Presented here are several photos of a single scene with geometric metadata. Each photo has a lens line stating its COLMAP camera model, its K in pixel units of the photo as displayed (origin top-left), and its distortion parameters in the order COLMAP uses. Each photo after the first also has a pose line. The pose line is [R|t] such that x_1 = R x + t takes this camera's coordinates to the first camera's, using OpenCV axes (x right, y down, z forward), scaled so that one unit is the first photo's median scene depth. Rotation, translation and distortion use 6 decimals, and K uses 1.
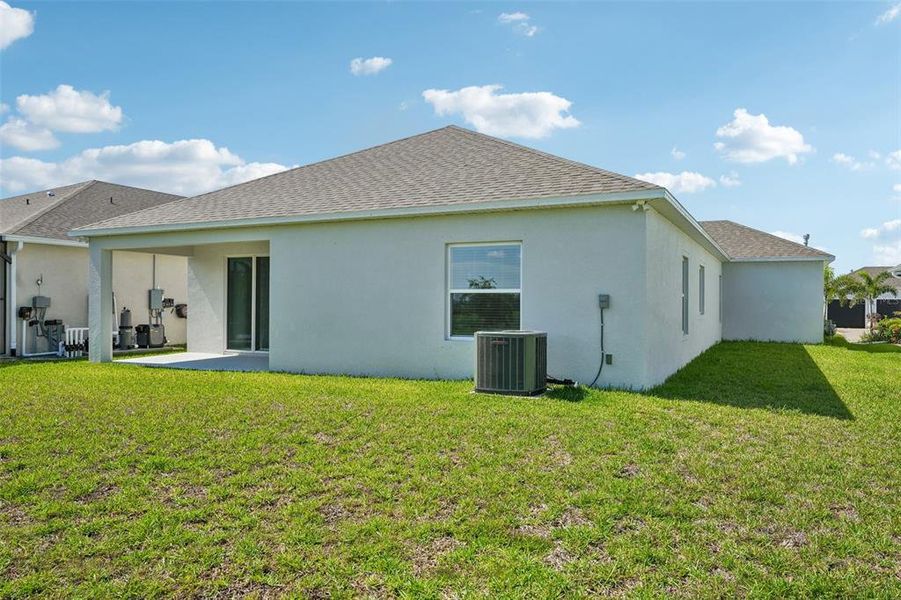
lens RADIAL K [[649.6, 0, 448.2], [0, 649.6, 296.8], [0, 0, 1]] dist [-0.003292, -0.000550]
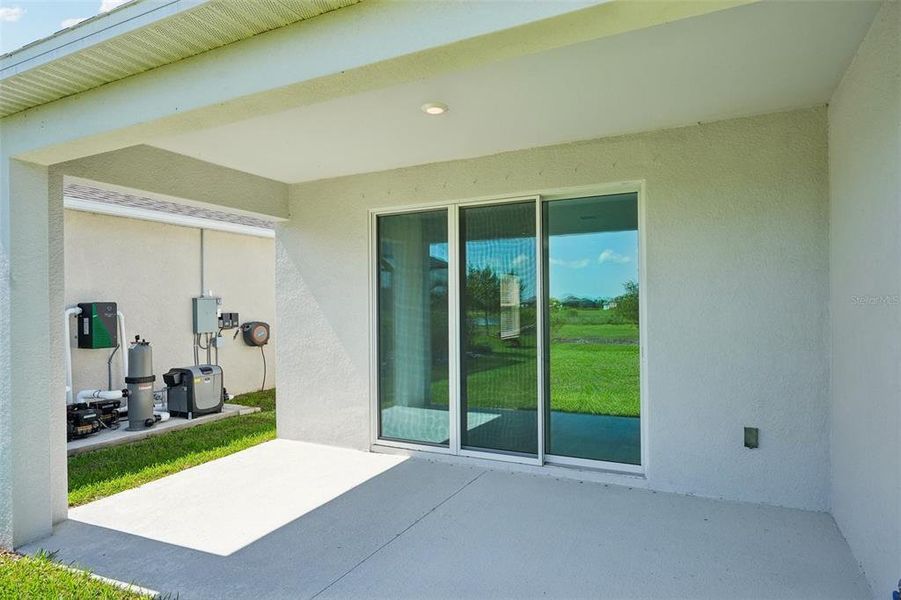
lens RADIAL K [[538.8, 0, 447.2], [0, 538.8, 304.0], [0, 0, 1]] dist [0.001446, 0.002991]
pose [[0.999867, -0.013241, -0.009481, -0.277910], [0.013278, 0.999905, 0.003830, -0.004759], [0.009429, -0.003955, 0.999948, 0.626485]]
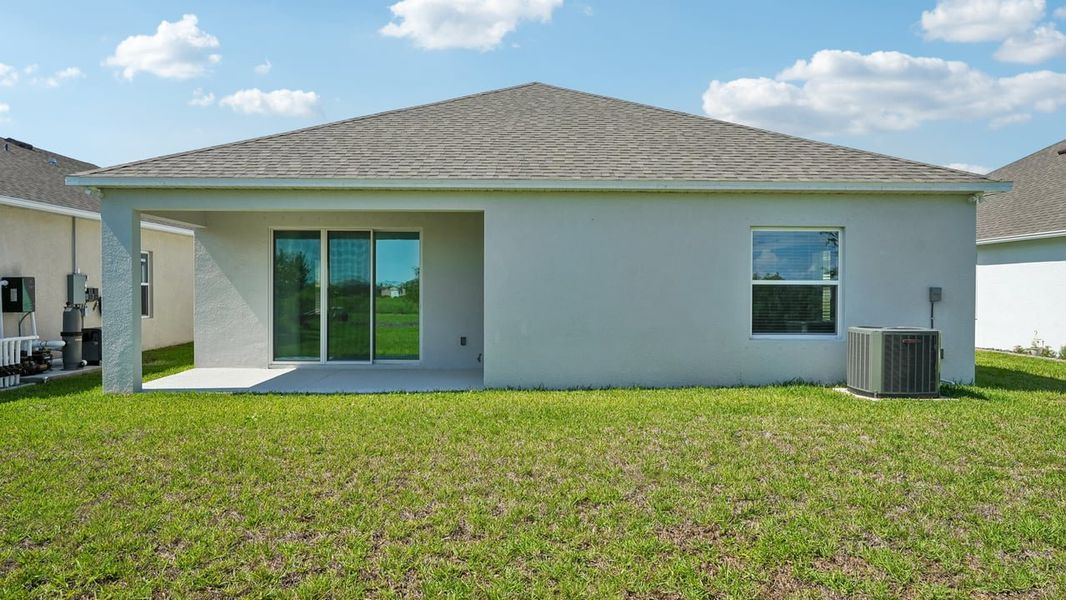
lens RADIAL K [[711.2, 0, 526.6], [0, 711.2, 300.2], [0, 0, 1]] dist [0.004027, 0.000835]
pose [[0.888890, -0.004539, 0.458098, -0.425827], [-0.005062, 0.999793, 0.019728, -0.001234], [-0.458092, -0.019854, 0.888683, 0.184284]]
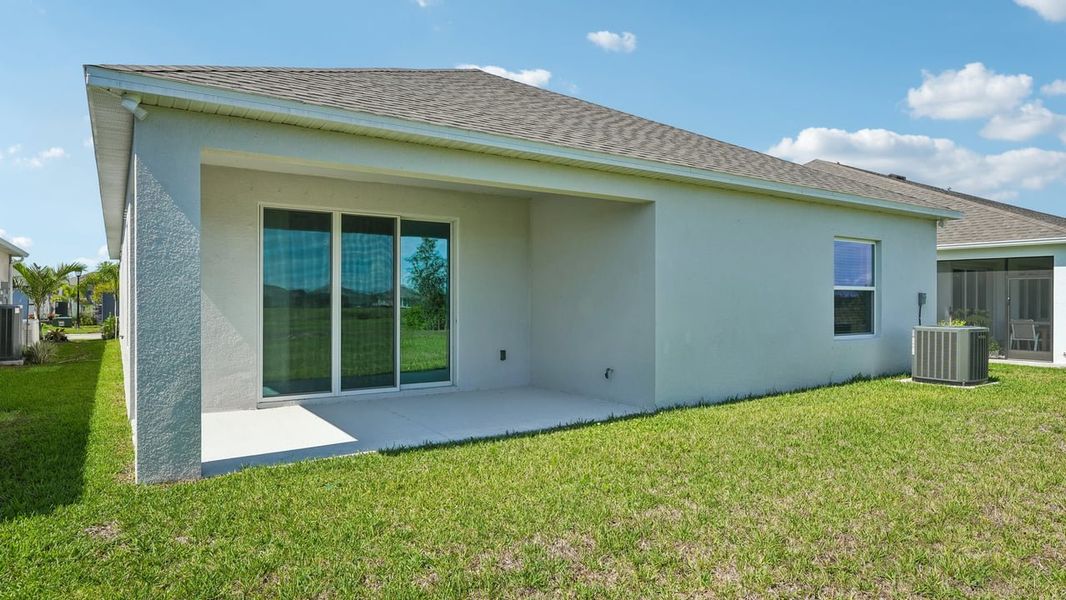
lens RADIAL K [[637.3, 0, 537.3], [0, 637.3, 294.7], [0, 0, 1]] dist [0.004075, -0.000836]
pose [[0.502742, 0.007771, 0.864401, -0.614326], [-0.006087, 0.999967, -0.005449, 0.005498], [-0.864415, -0.002522, 0.502773, 0.555605]]
